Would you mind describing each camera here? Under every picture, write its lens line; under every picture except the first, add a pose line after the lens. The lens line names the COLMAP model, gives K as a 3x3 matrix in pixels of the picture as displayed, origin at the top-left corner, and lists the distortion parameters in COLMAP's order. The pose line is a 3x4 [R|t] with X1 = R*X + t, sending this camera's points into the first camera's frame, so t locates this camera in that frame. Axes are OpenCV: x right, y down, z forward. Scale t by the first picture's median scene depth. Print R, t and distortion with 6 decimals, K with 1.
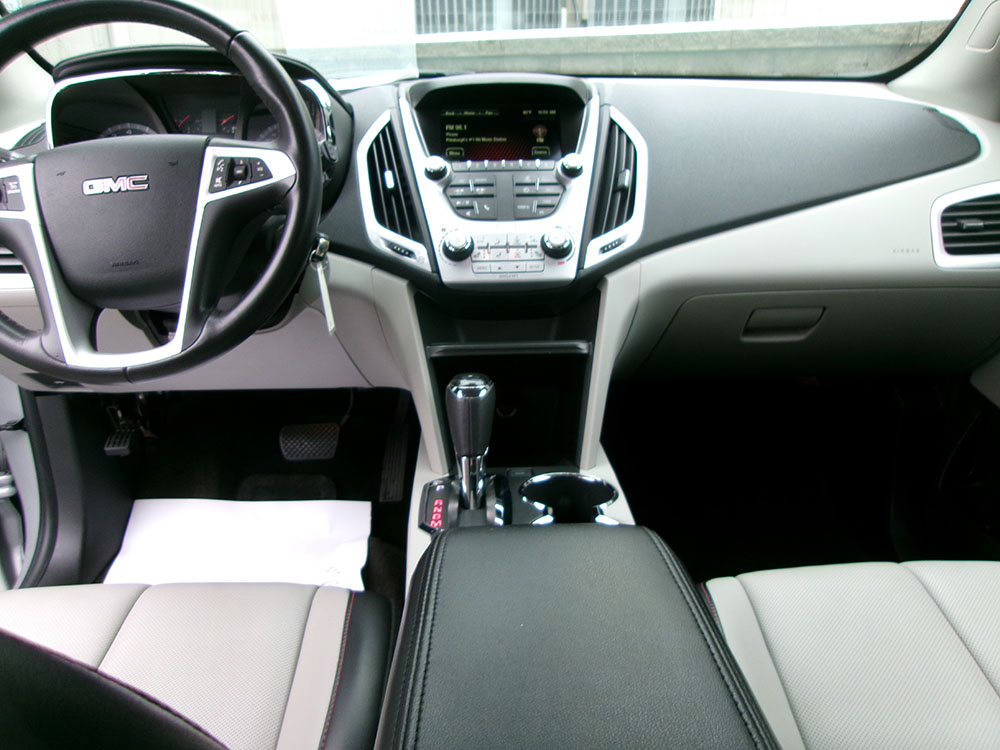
lens RADIAL K [[767.1, 0, 500.0], [0, 767.1, 375.0], [0, 0, 1]] dist [-0.020765, 0.046031]
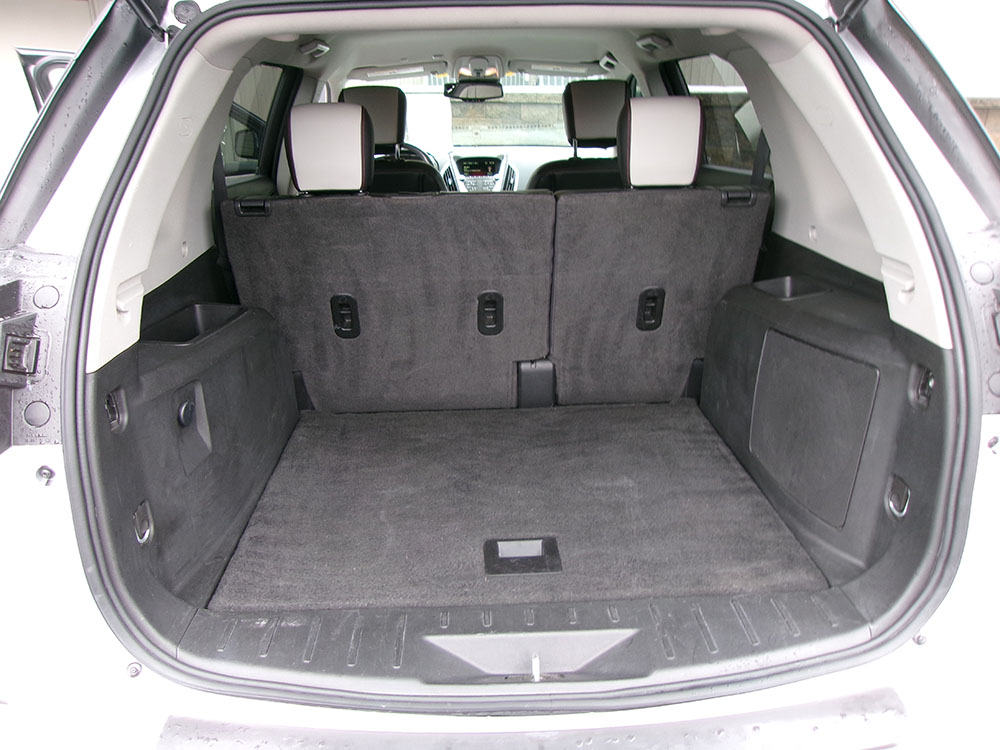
lens RADIAL K [[767.1, 0, 500.0], [0, 767.1, 375.0], [0, 0, 1]] dist [-0.020765, 0.046031]
pose [[0.999852, -0.009945, 0.014073, 0.043988], [0.010003, 0.999942, -0.004094, 0.749521], [-0.014031, 0.004234, 0.999893, -2.903500]]
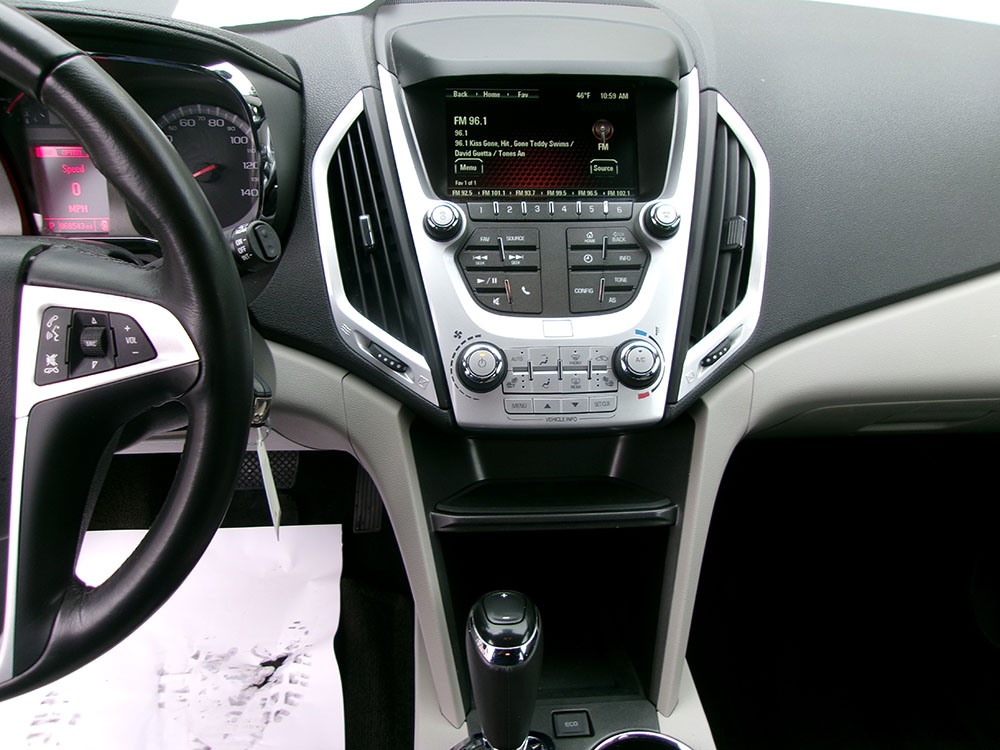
lens RADIAL K [[764.5, 0, 492.6], [0, 764.5, 370.7], [0, 0, 1]] dist [0.002542, 0.010209]
pose [[0.998968, 0.012599, 0.043631, -0.069815], [-0.022761, 0.970264, 0.240977, -0.301879], [-0.039297, -0.241721, 0.969550, 0.377237]]
